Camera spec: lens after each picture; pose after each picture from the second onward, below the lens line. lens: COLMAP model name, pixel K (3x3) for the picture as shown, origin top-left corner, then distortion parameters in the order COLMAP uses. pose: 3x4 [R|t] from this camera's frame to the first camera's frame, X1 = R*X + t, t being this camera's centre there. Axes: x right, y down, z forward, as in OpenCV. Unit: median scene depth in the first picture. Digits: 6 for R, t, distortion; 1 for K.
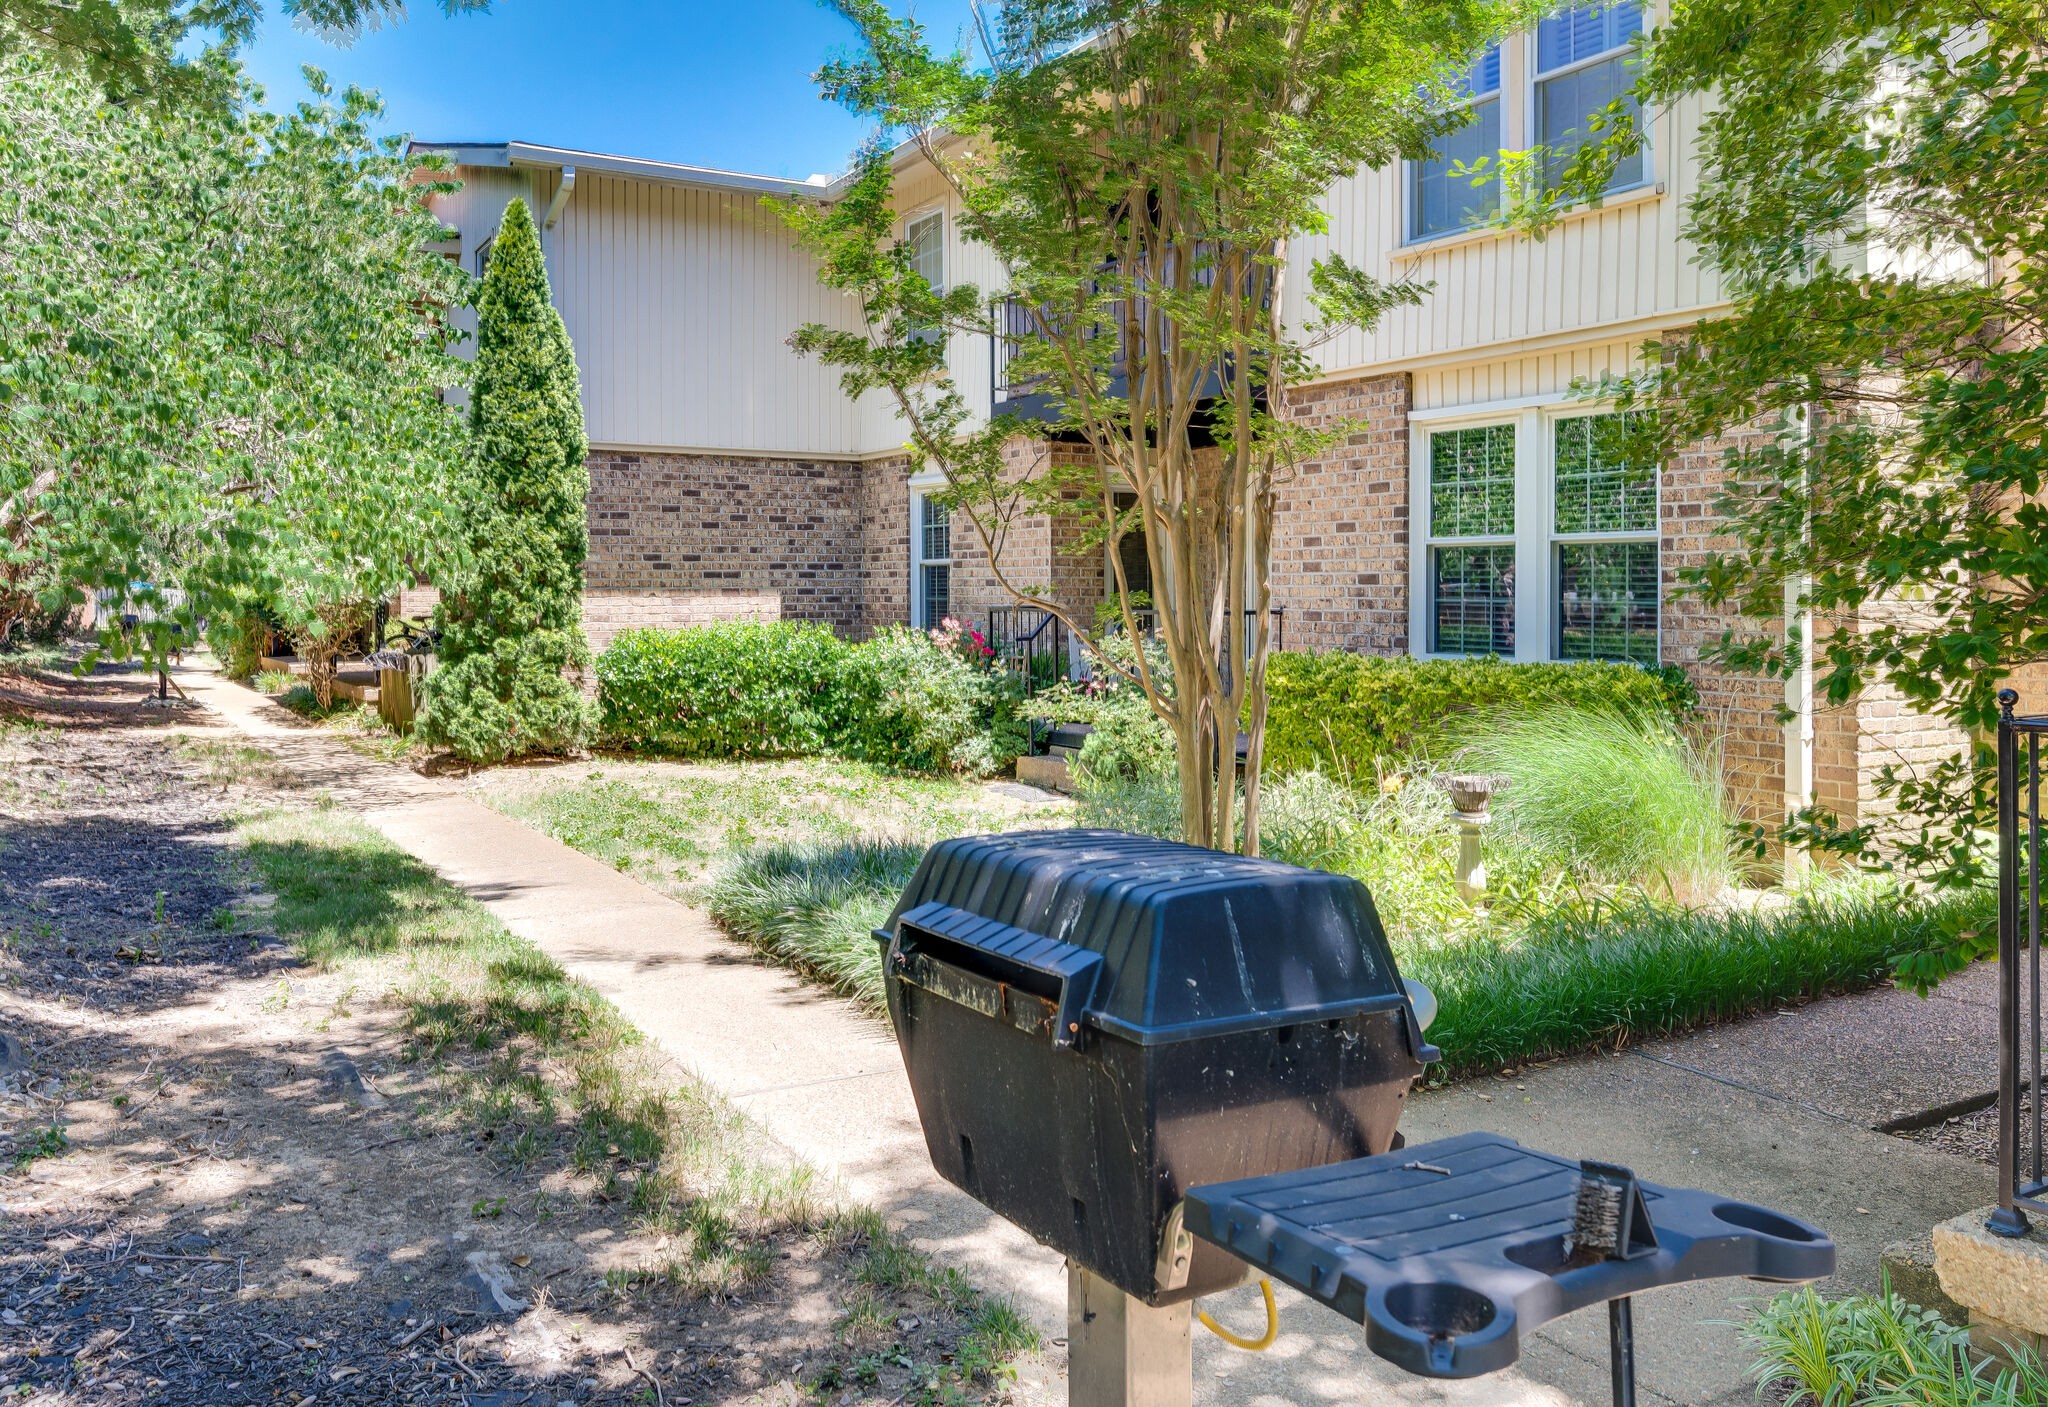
lens RADIAL K [[1639.5, 0, 944.6], [0, 1639.5, 594.4], [0, 0, 1]] dist [-0.003724, 0.000263]
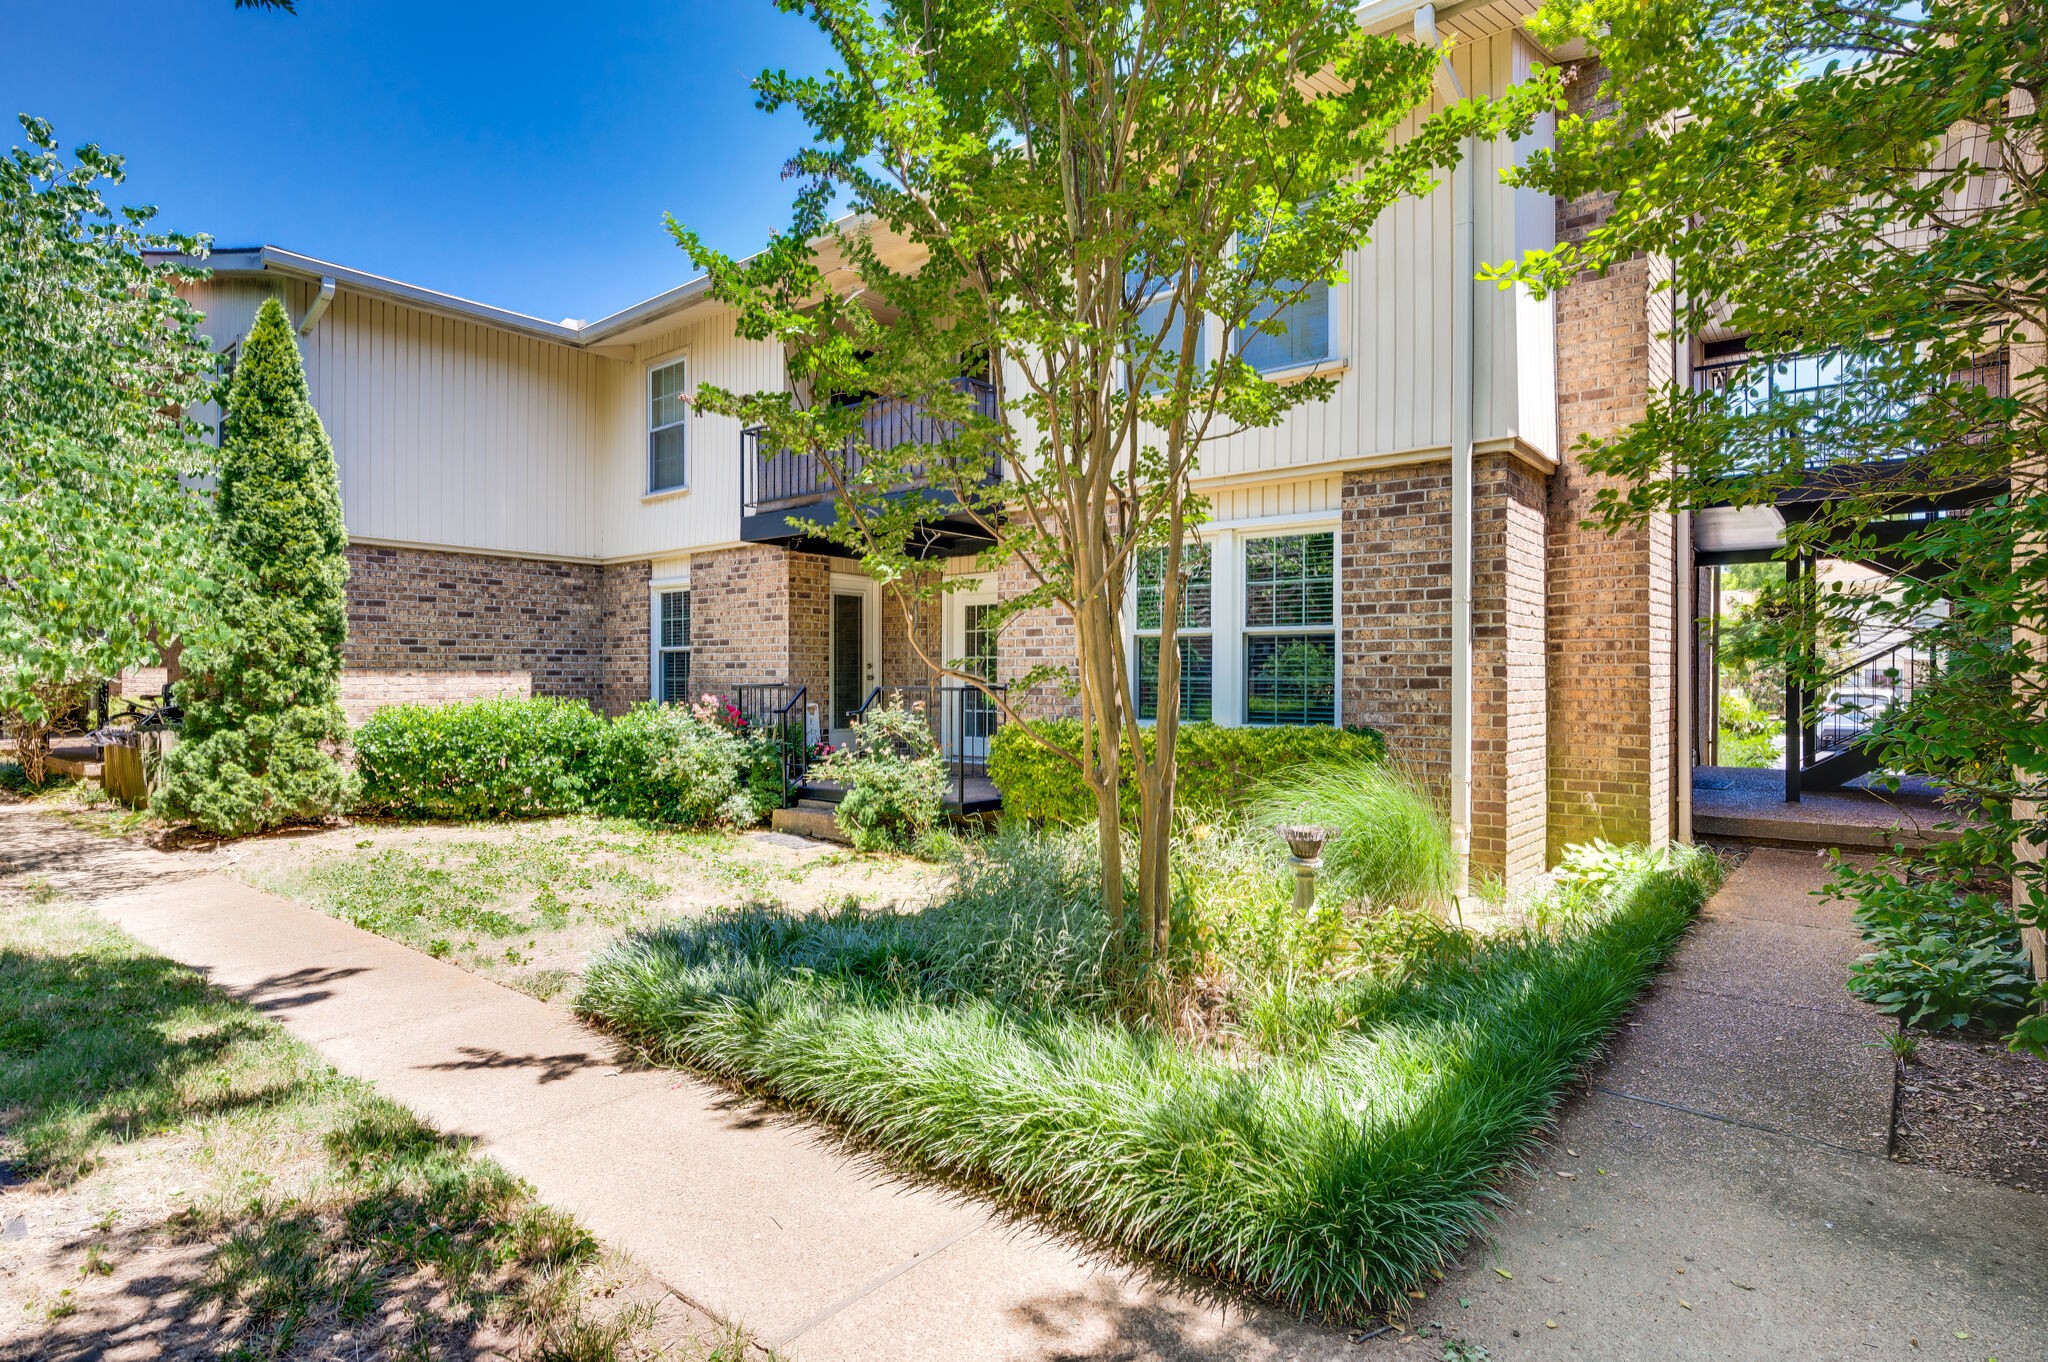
lens RADIAL K [[1076.9, 0, 1024.6], [0, 1076.9, 675.8], [0, 0, 1]] dist [-0.000622, -0.002378]
pose [[0.926541, 0.003540, 0.376177, -0.071912], [-0.001905, 0.999987, -0.004718, 0.003946], [-0.376189, 0.003654, 0.926536, 0.176029]]
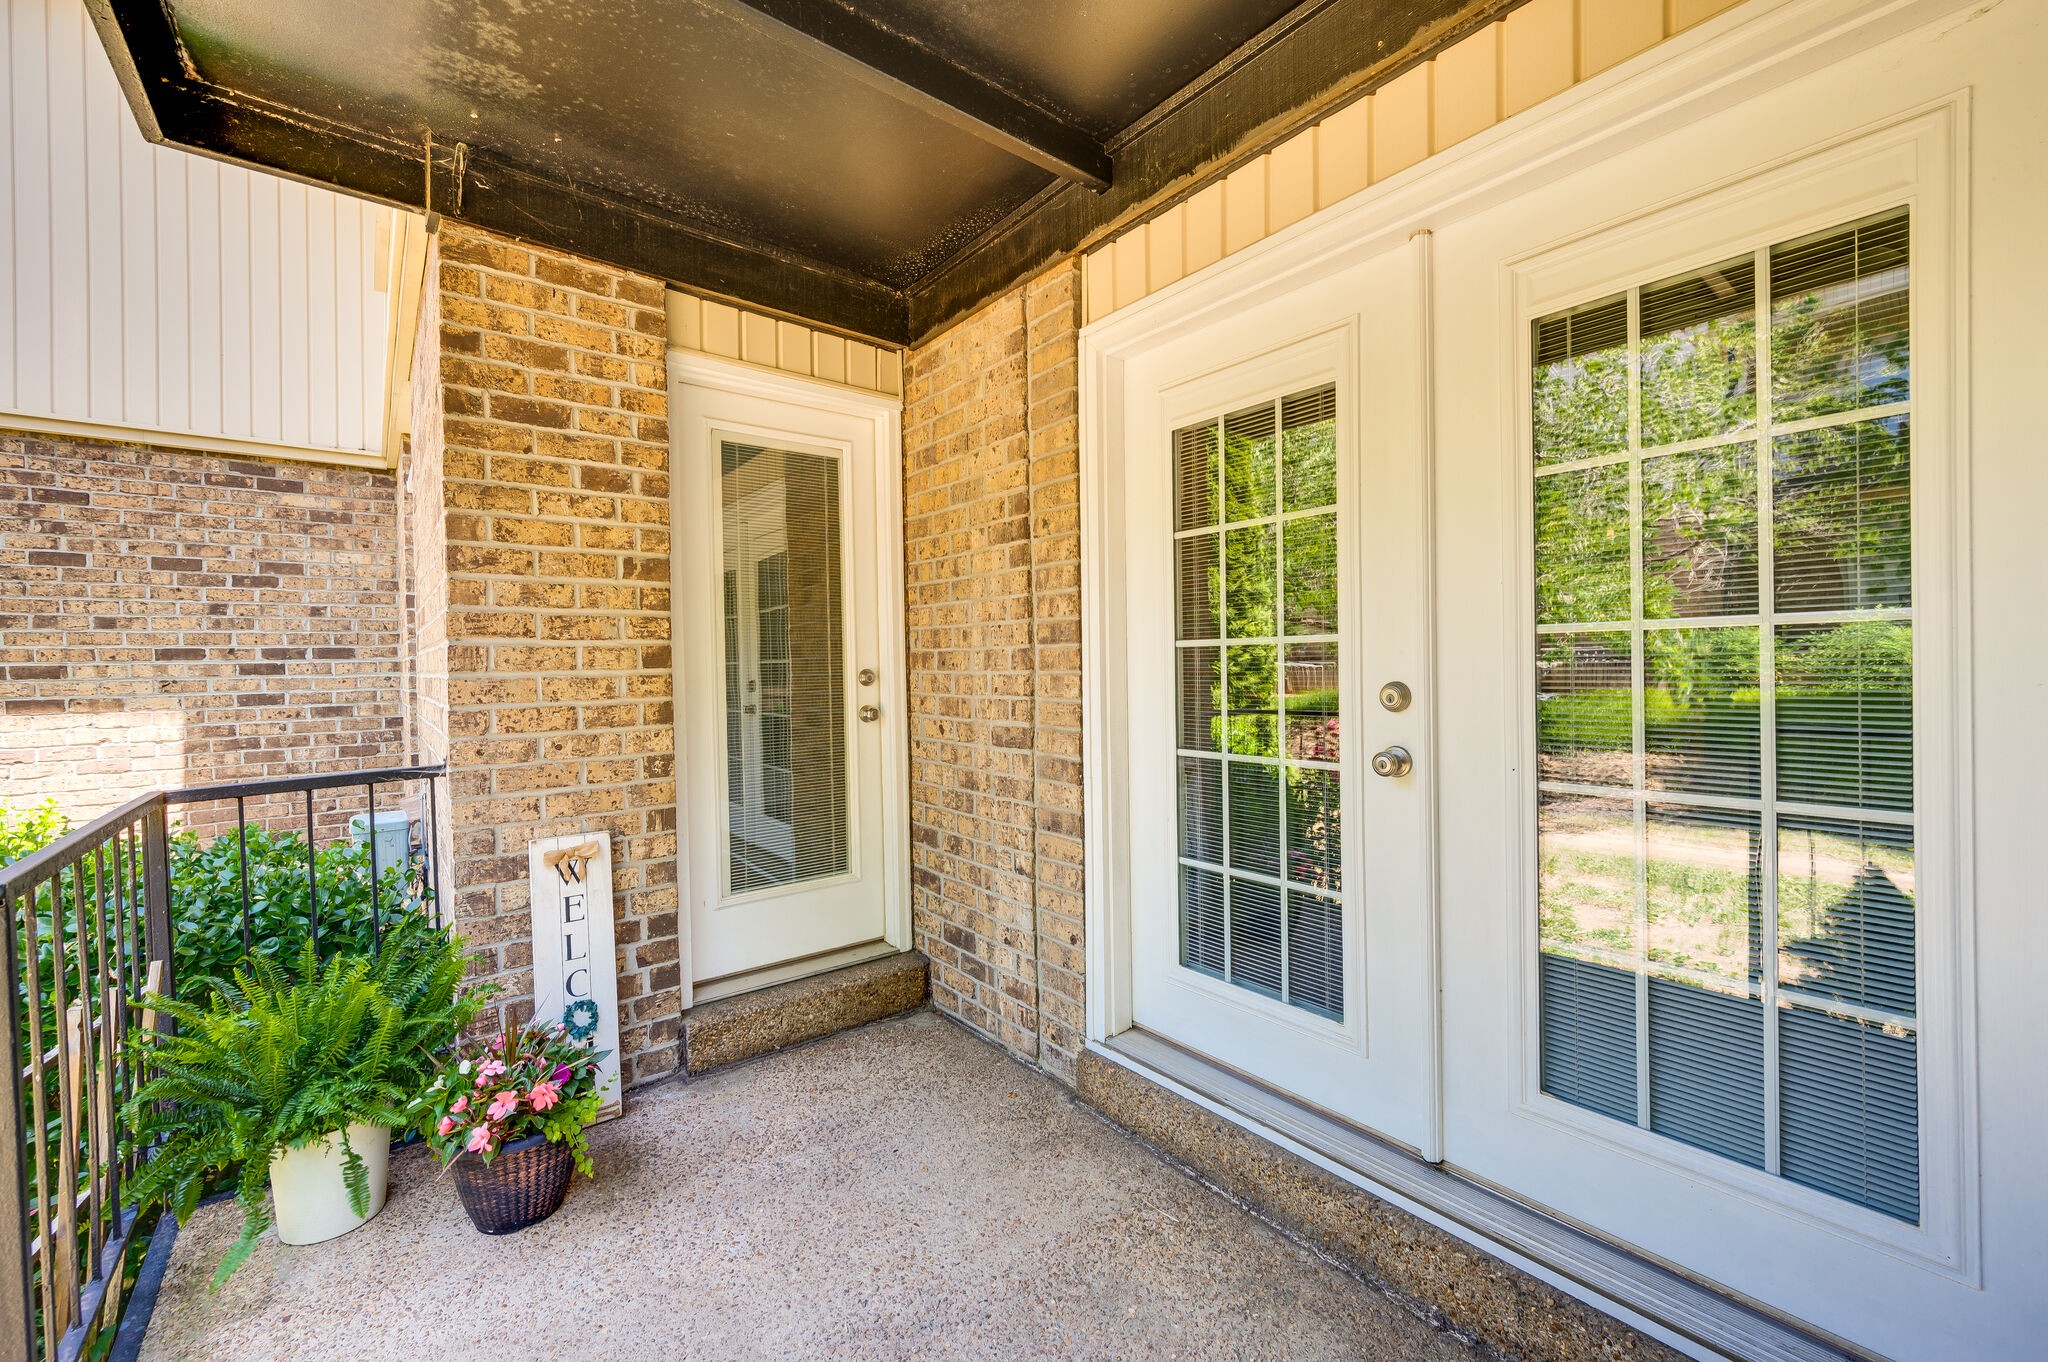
lens RADIAL K [[811.0, 0, 1025.1], [0, 811.0, 676.4], [0, 0, 1]] dist [0.000549, 0.000012]
pose [[0.982635, -0.018716, 0.184601, 0.134766], [0.016881, 0.999791, 0.011509, -0.009610], [-0.184778, -0.008193, 0.982746, 0.797312]]
